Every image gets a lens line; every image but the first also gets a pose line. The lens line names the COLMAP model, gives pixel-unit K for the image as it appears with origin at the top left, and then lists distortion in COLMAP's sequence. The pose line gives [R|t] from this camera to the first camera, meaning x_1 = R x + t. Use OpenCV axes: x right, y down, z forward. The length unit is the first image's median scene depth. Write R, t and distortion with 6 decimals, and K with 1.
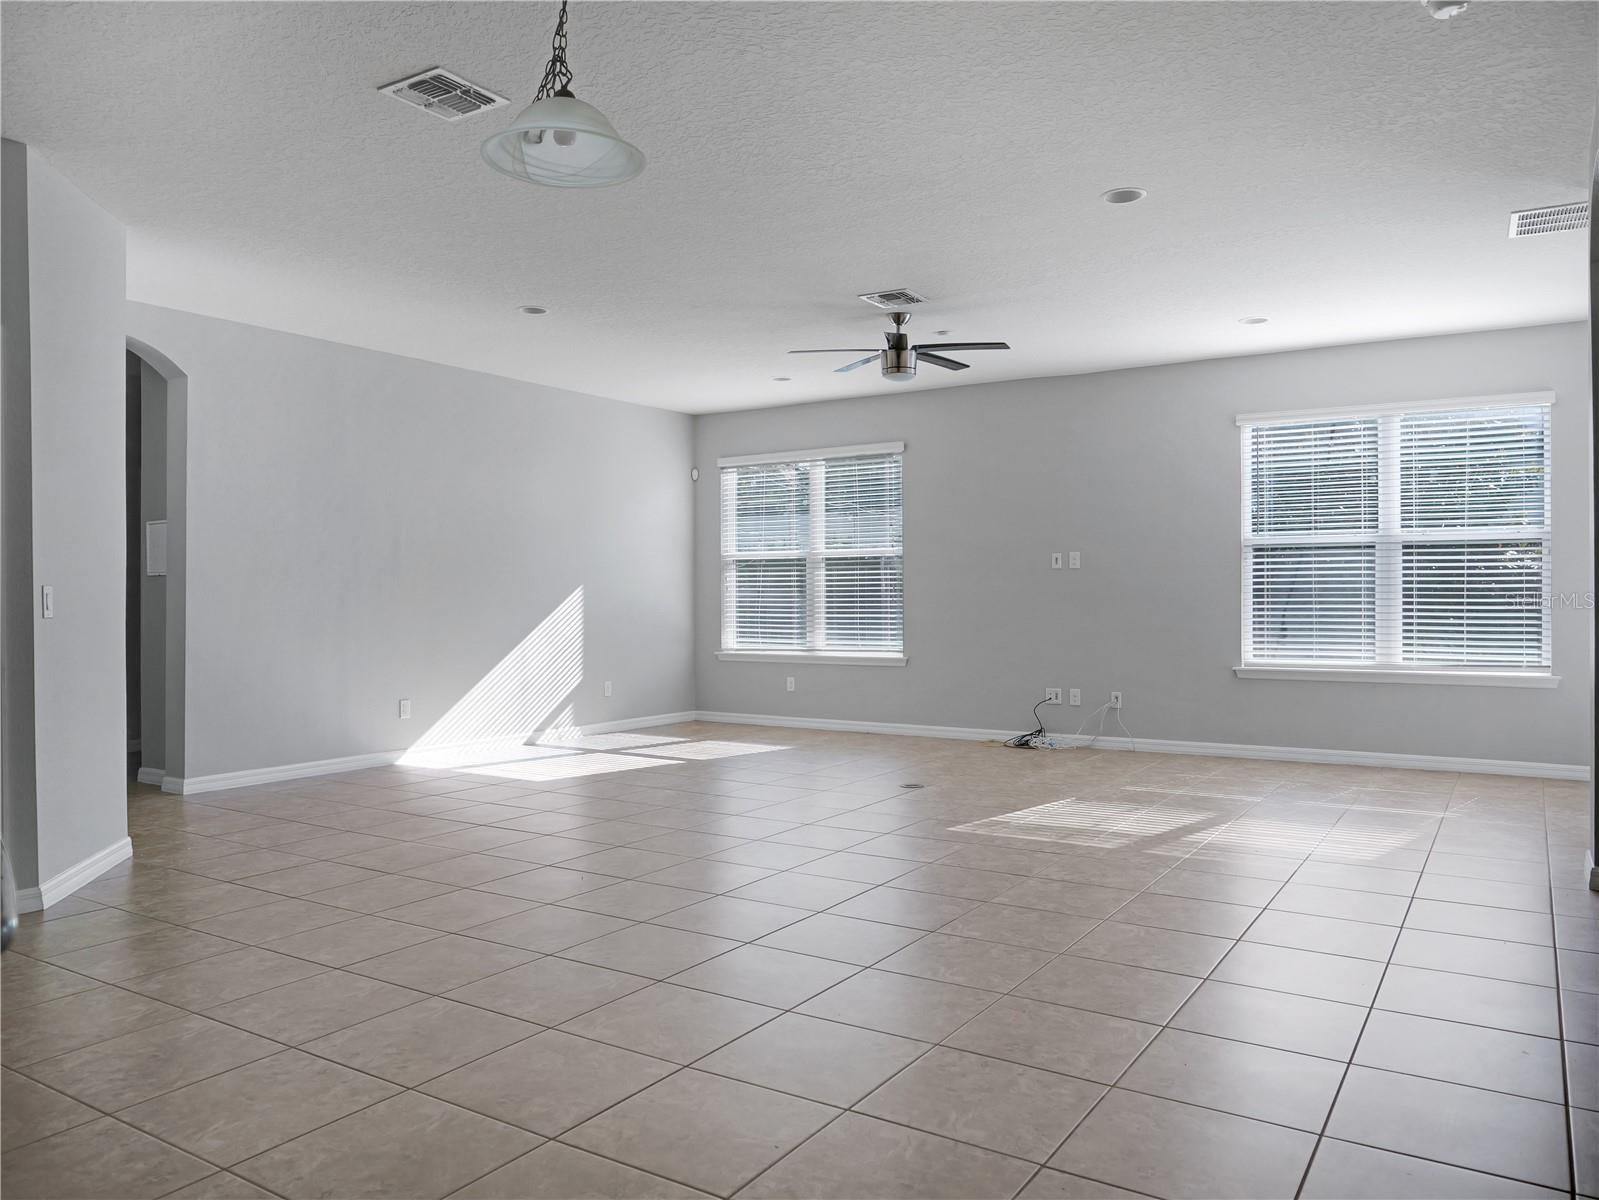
lens RADIAL K [[1151.6, 0, 799.5], [0, 1151.6, 596.4], [0, 0, 1]] dist [-0.049706, 0.014339]
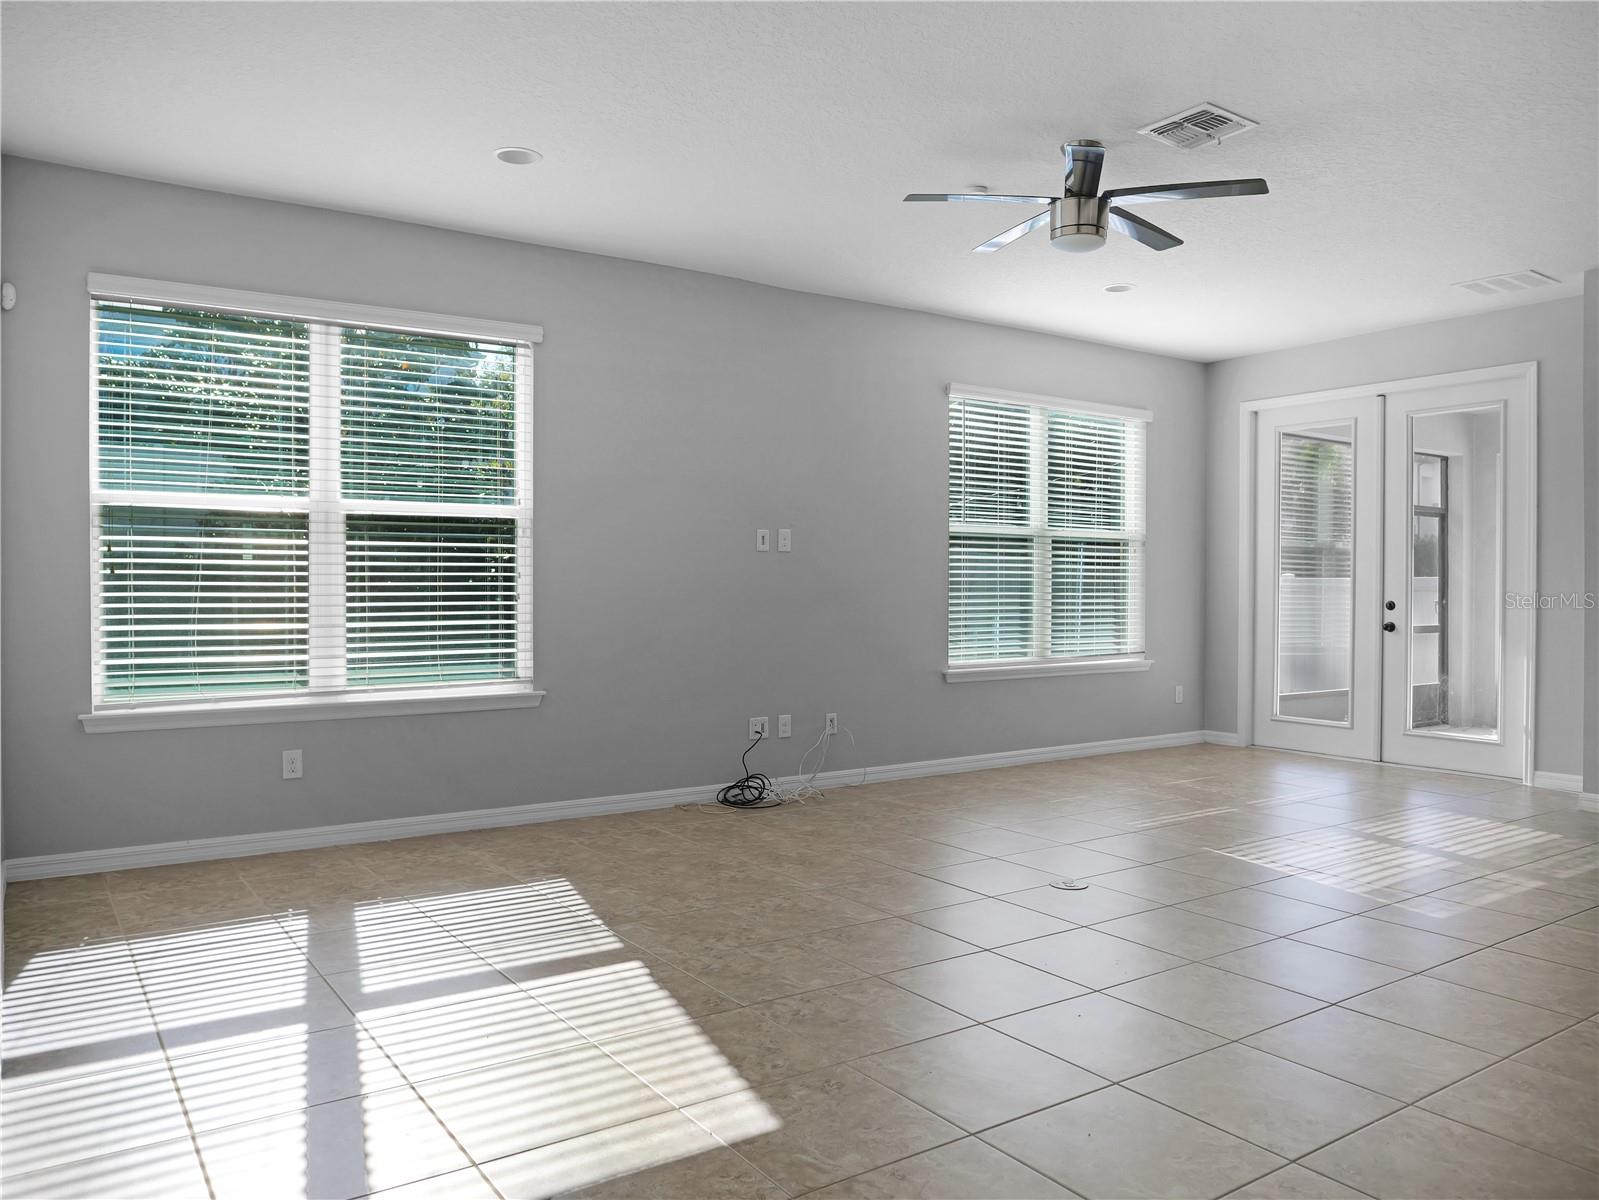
lens RADIAL K [[1151.6, 0, 800.1], [0, 1151.6, 605.7], [0, 0, 1]] dist [-0.049706, 0.014339]
pose [[0.384972, -0.008635, 0.922888, -0.438387], [-0.000328, 0.999955, 0.009493, 0.003533], [-0.922928, -0.003957, 0.384952, 0.706971]]
